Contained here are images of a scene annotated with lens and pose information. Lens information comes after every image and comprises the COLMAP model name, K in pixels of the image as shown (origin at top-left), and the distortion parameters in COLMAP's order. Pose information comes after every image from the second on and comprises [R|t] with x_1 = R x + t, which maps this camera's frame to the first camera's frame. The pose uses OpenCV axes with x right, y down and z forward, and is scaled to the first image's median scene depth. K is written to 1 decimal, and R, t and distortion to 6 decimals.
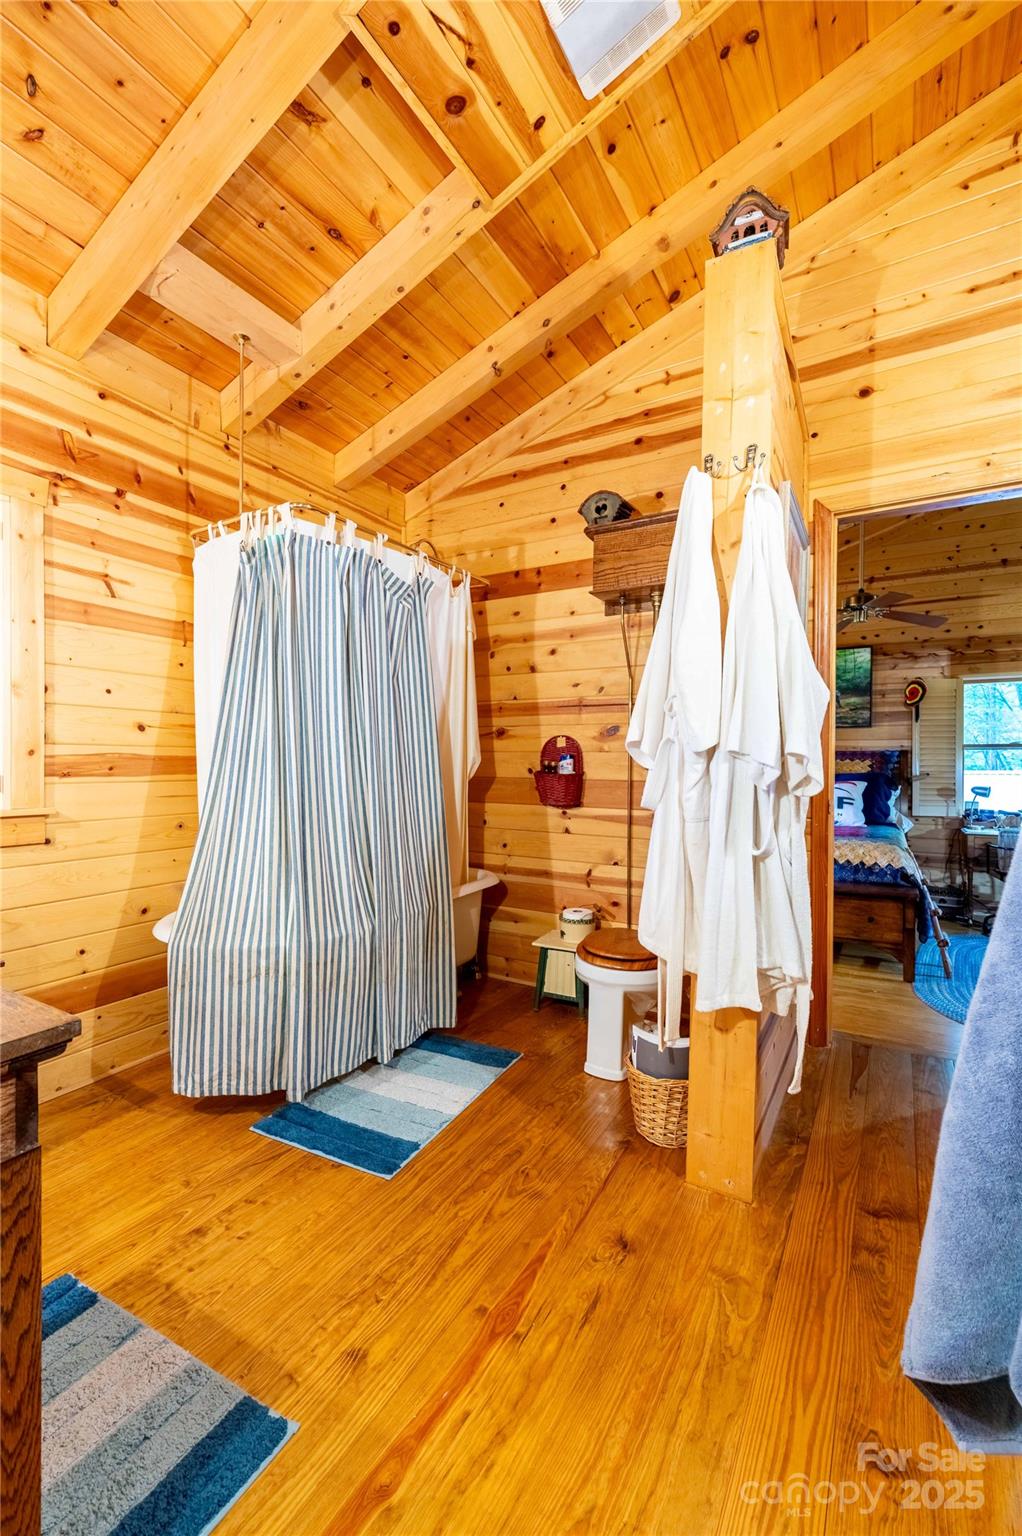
lens RADIAL K [[651.9, 0, 503.3], [0, 651.9, 765.0], [0, 0, 1]] dist [0.003438, -0.001015]
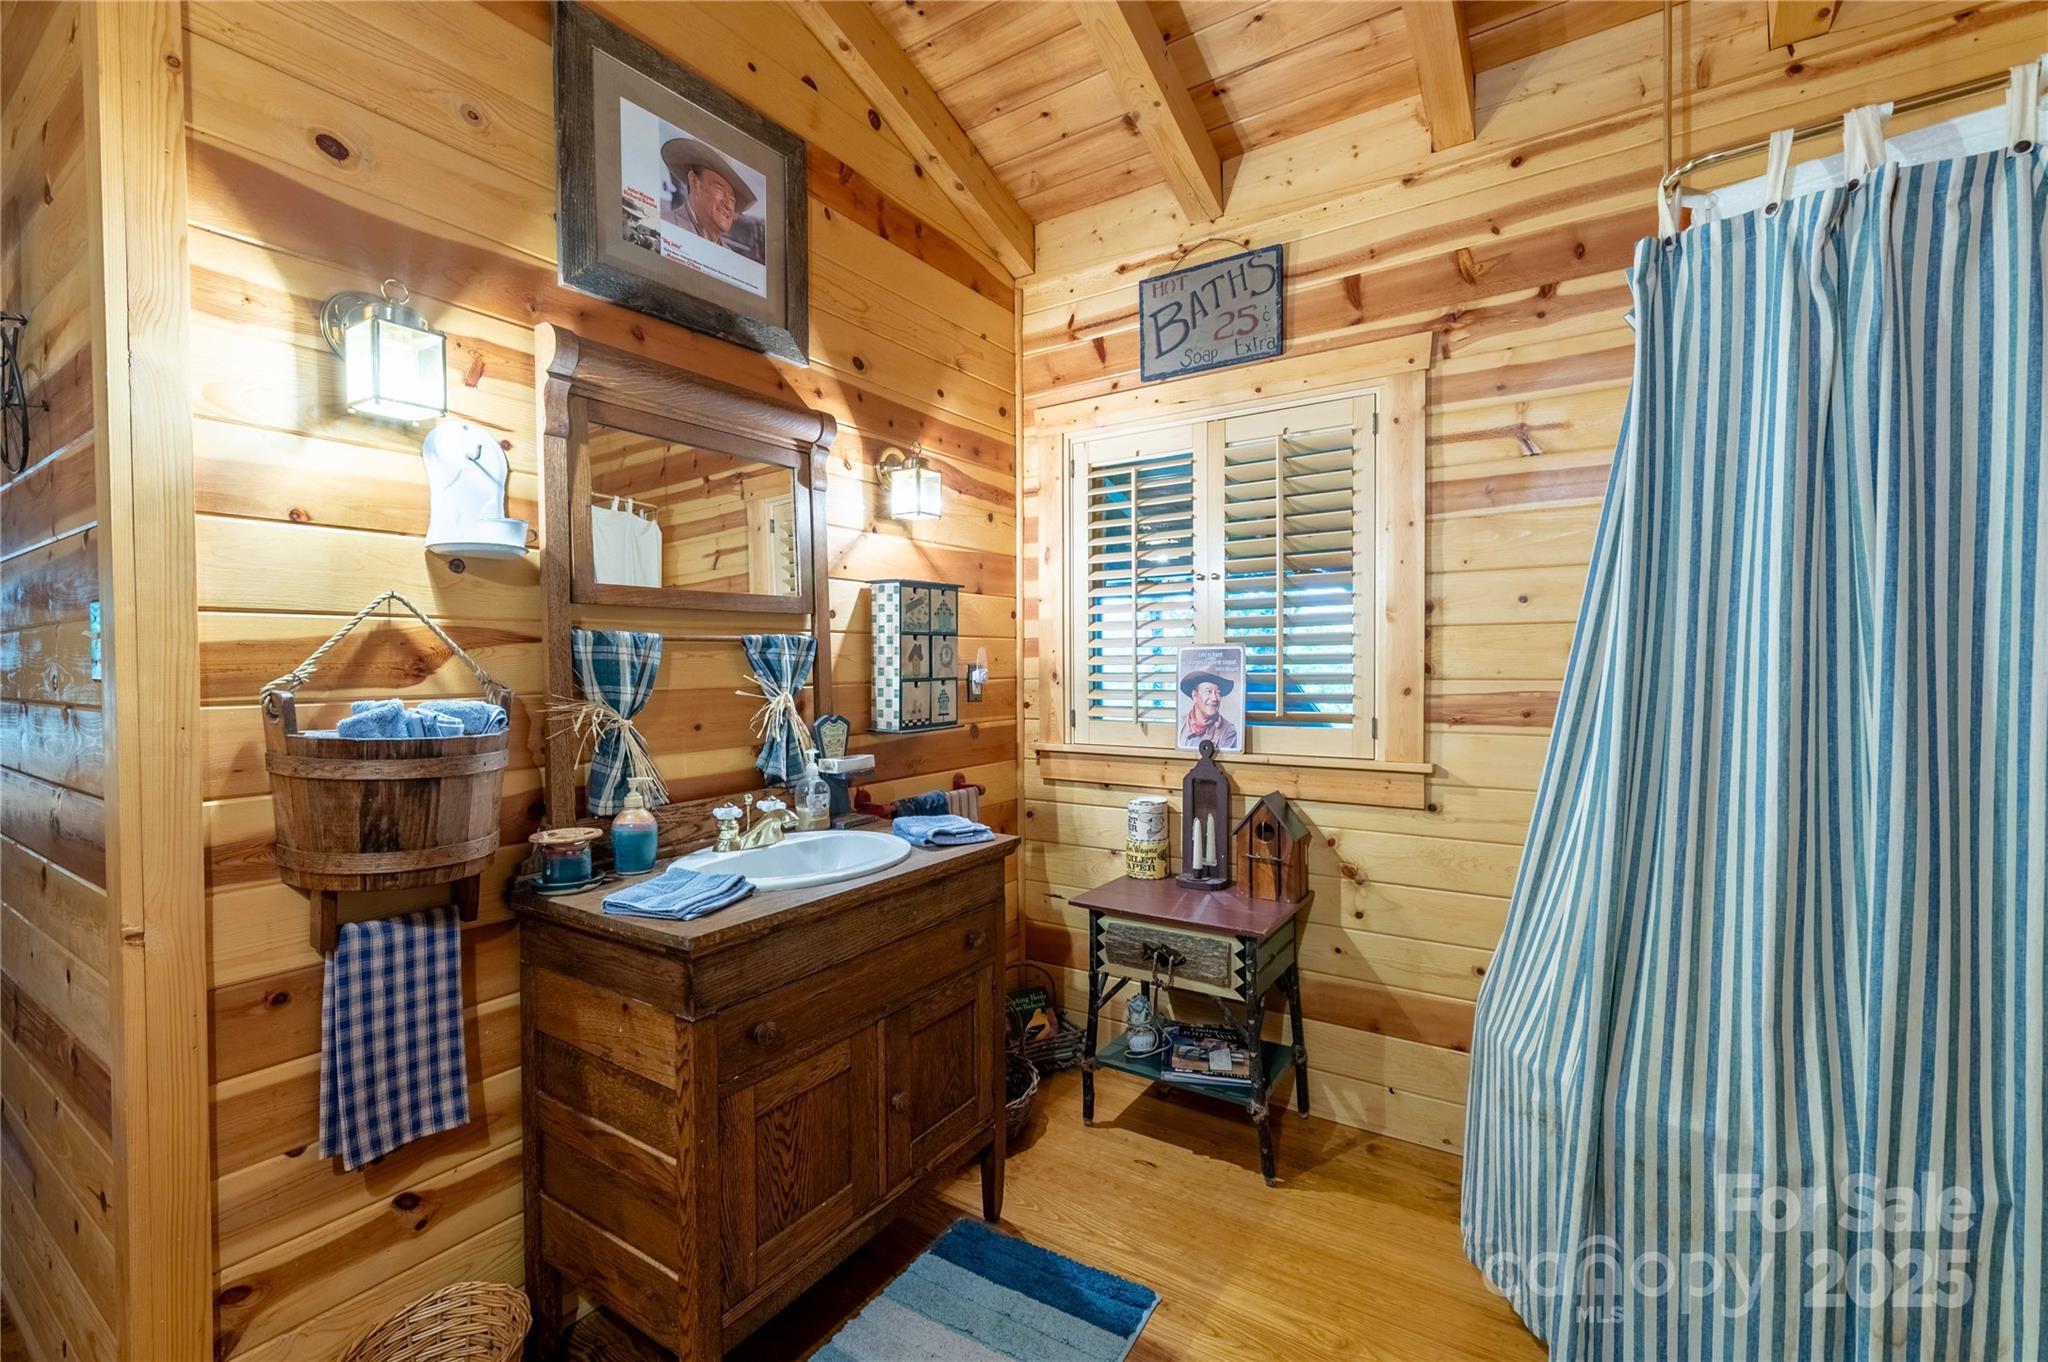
lens RADIAL K [[869.2, 0, 1018.7], [0, 869.2, 679.9], [0, 0, 1]] dist [0.003438, -0.001015]
pose [[-0.038208, 0.011112, -0.999208, 0.326419], [0.002804, 0.999935, 0.011013, -0.043848], [0.999266, -0.002381, -0.038237, 0.547012]]
